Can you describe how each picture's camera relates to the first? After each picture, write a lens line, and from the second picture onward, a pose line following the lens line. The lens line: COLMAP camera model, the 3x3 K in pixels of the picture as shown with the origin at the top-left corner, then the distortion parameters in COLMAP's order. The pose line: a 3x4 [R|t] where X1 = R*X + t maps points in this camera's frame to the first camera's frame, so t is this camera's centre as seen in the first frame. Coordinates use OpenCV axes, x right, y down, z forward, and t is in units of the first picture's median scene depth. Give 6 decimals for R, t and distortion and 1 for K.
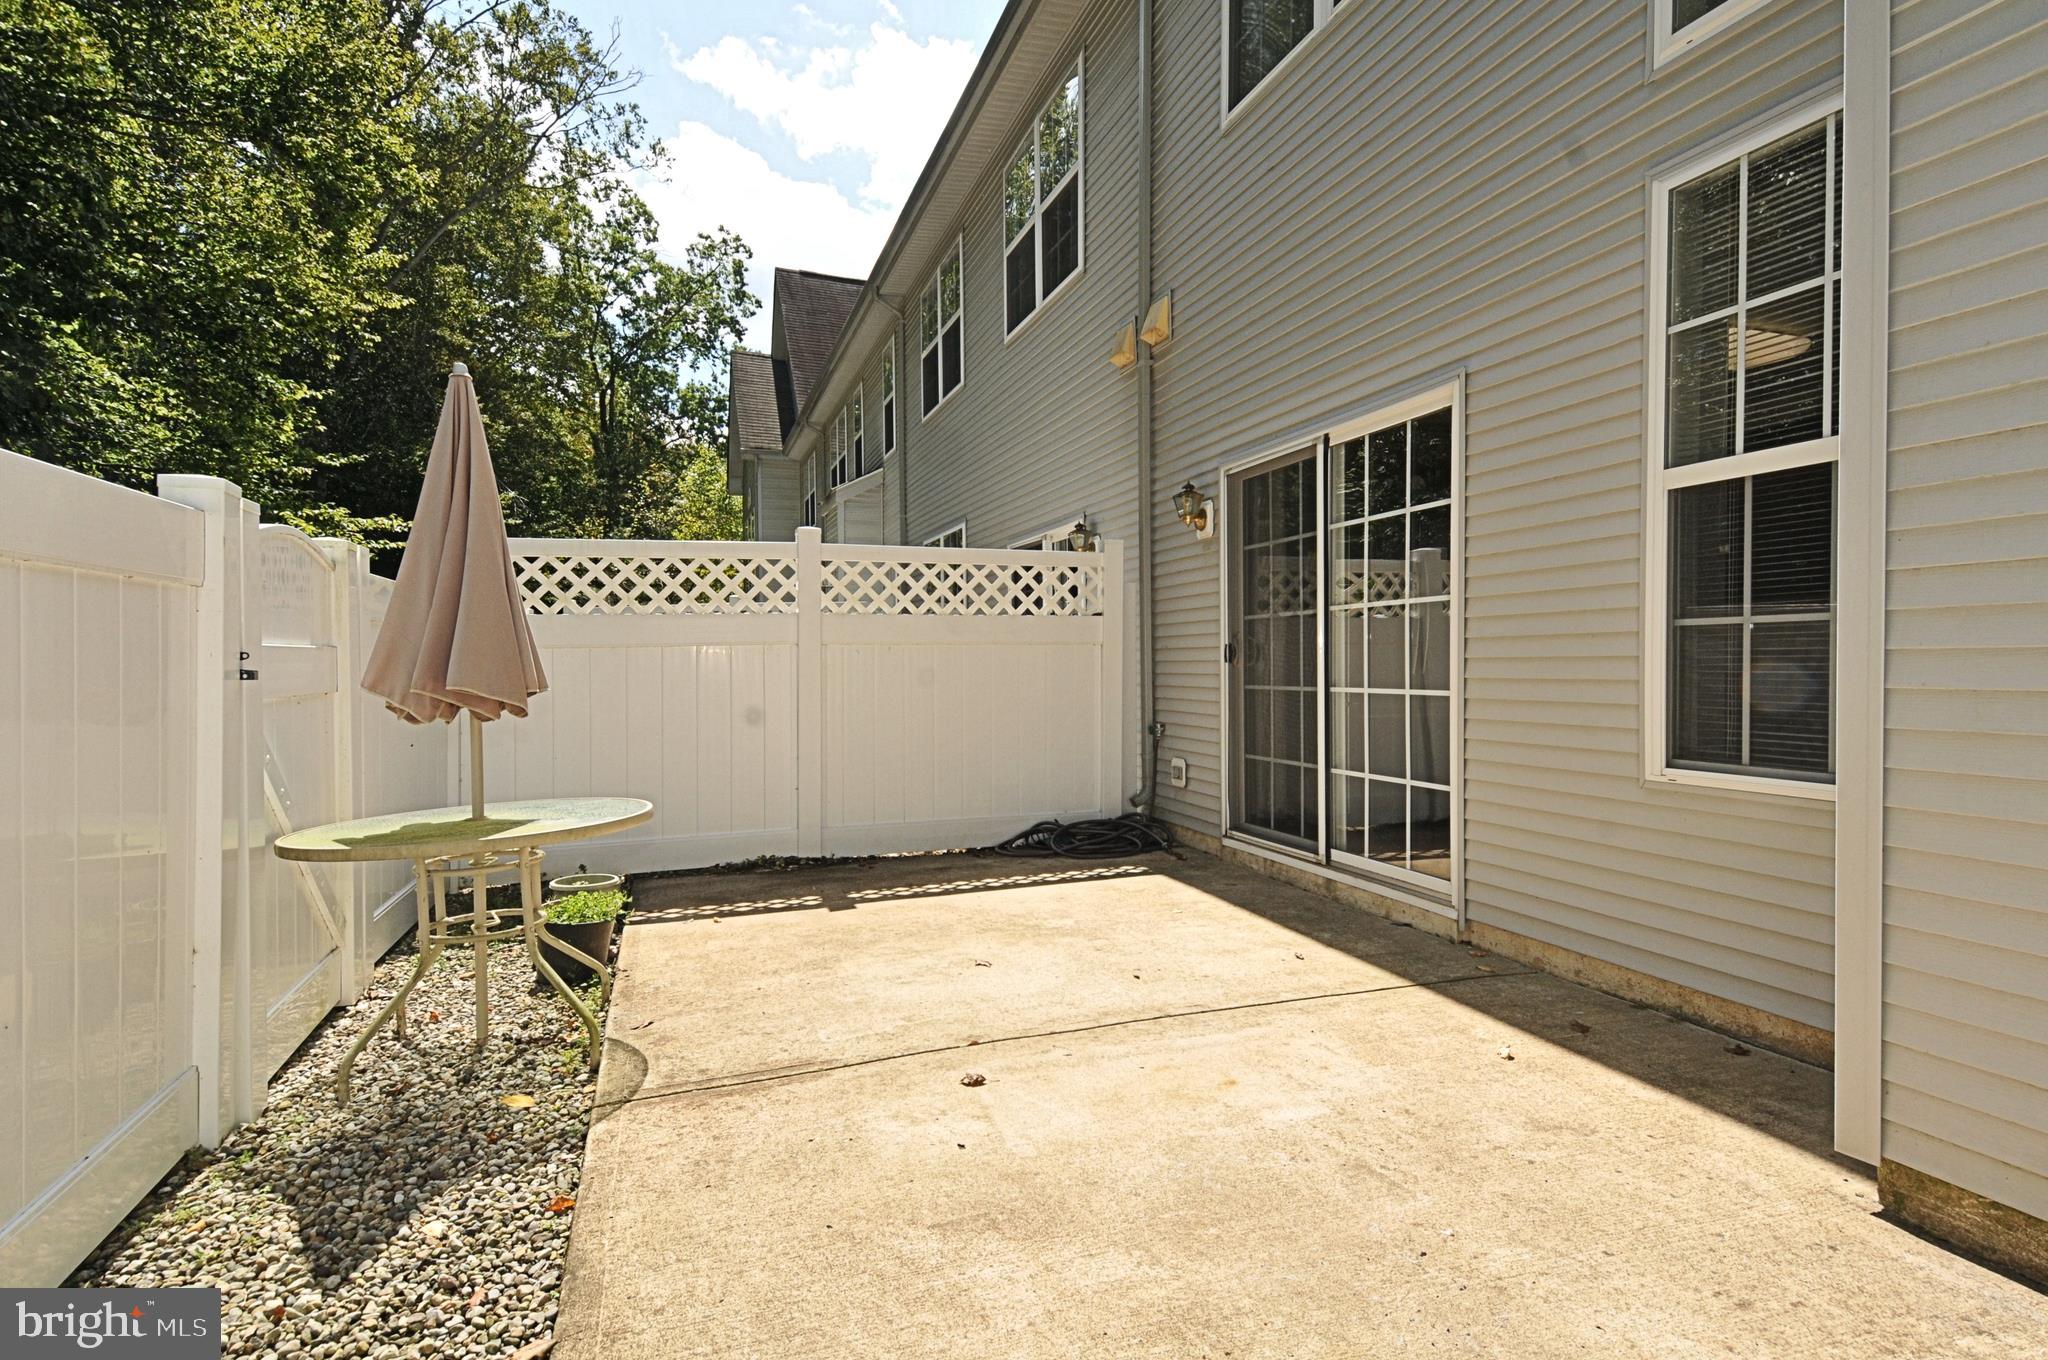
lens RADIAL K [[1053.3, 0, 1042.7], [0, 1053.3, 680.8], [0, 0, 1]] dist [0.059587, -0.064777]
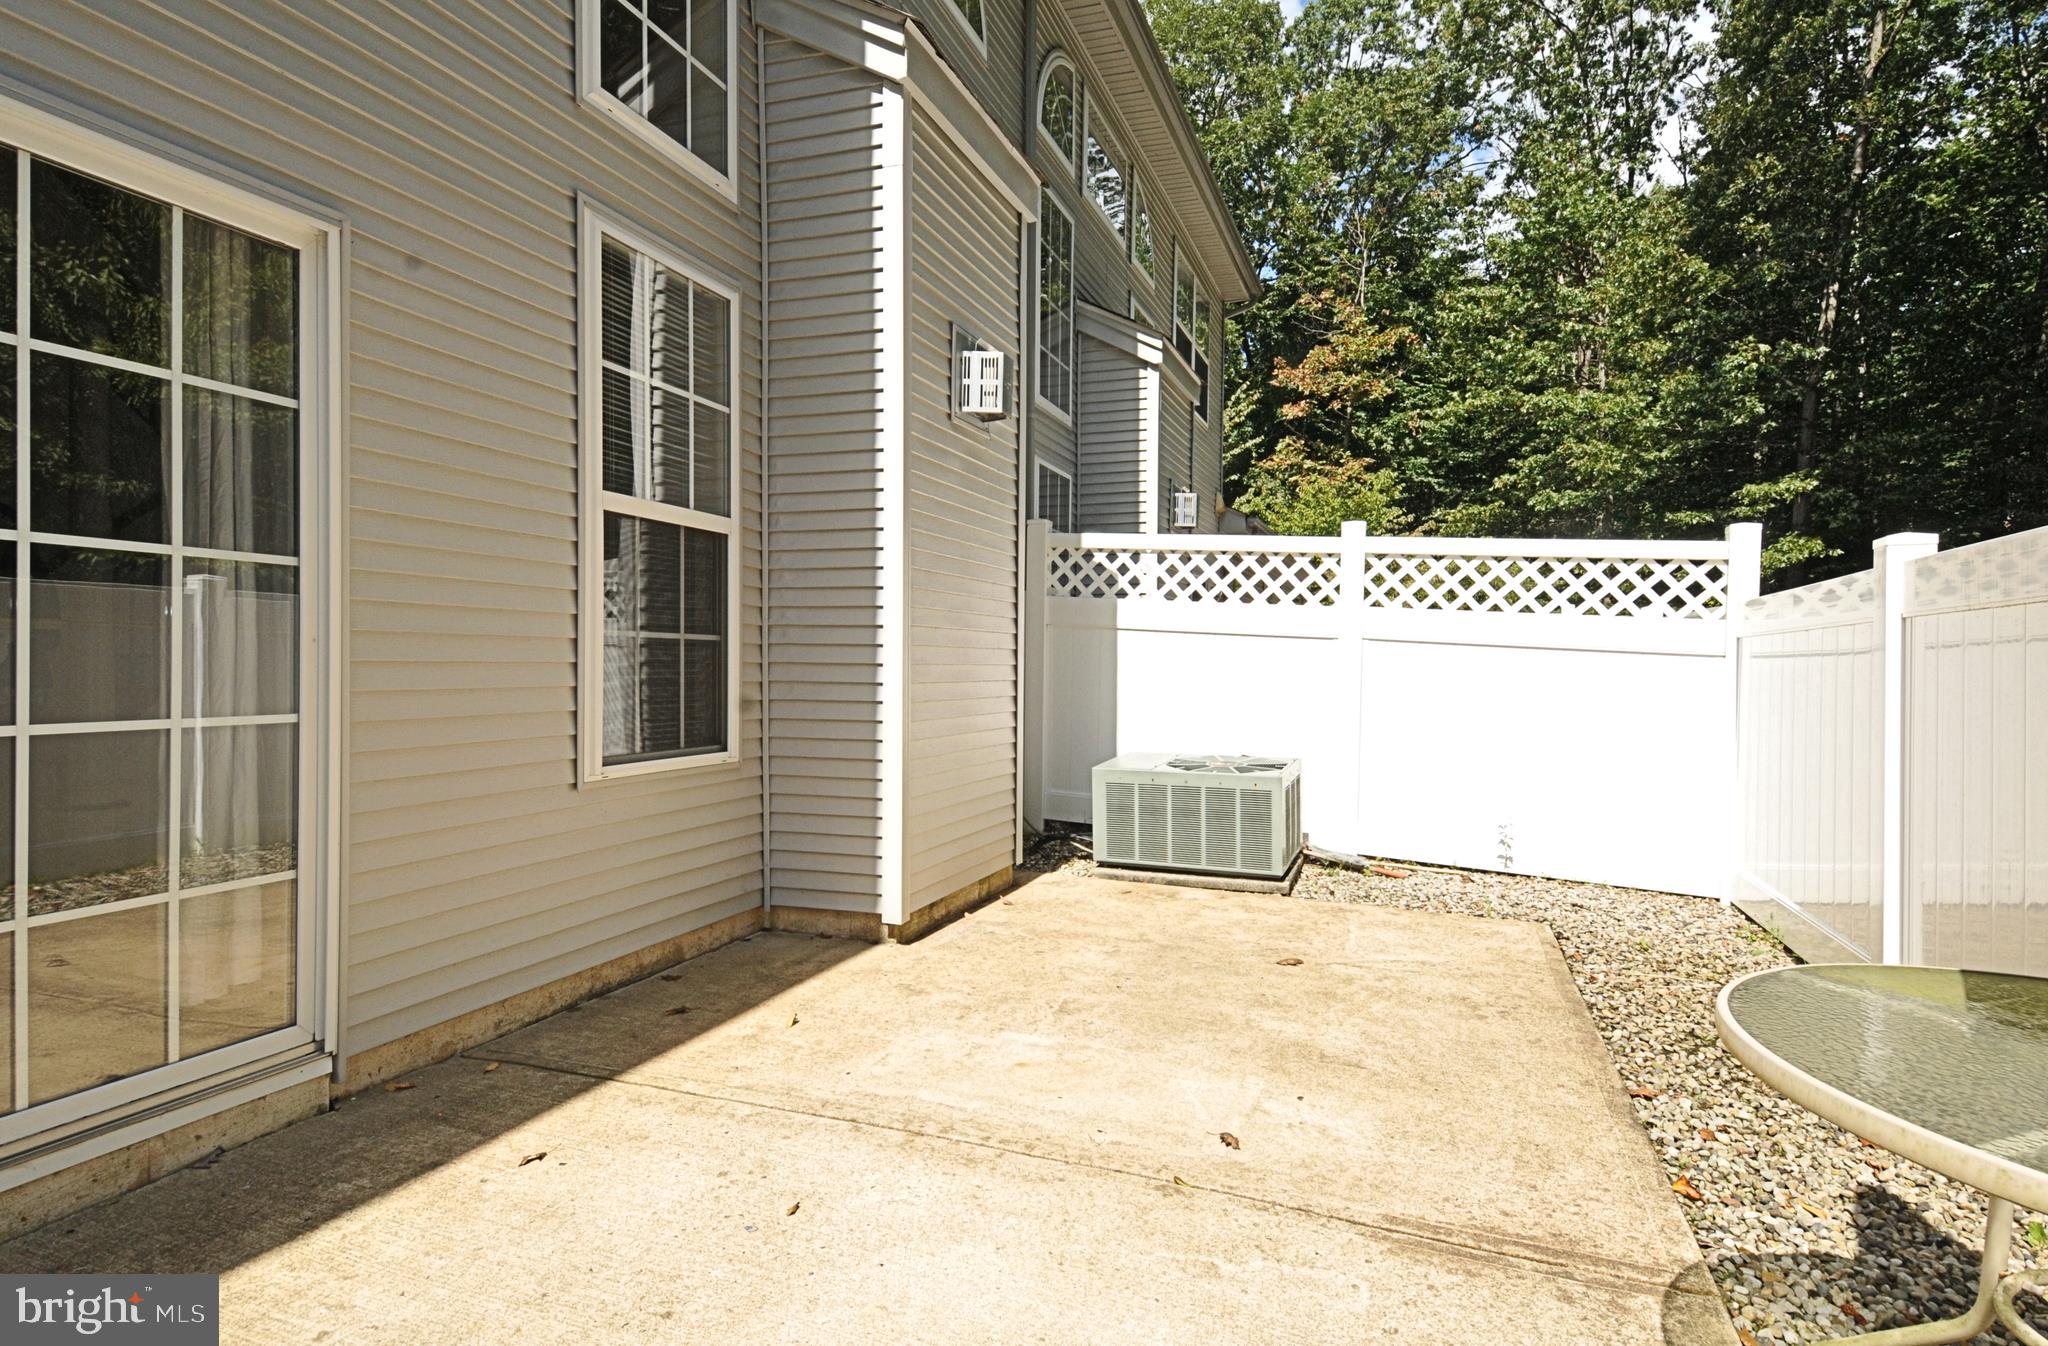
lens RADIAL K [[1121.5, 0, 1024.0], [0, 1121.5, 673.0], [0, 0, 1]] dist [0.020607, -0.001396]
pose [[-0.775303, -0.005251, 0.631568, -0.509477], [0.009600, 0.999752, 0.020097, -0.034034], [-0.631517, 0.021644, -0.775060, 1.778567]]
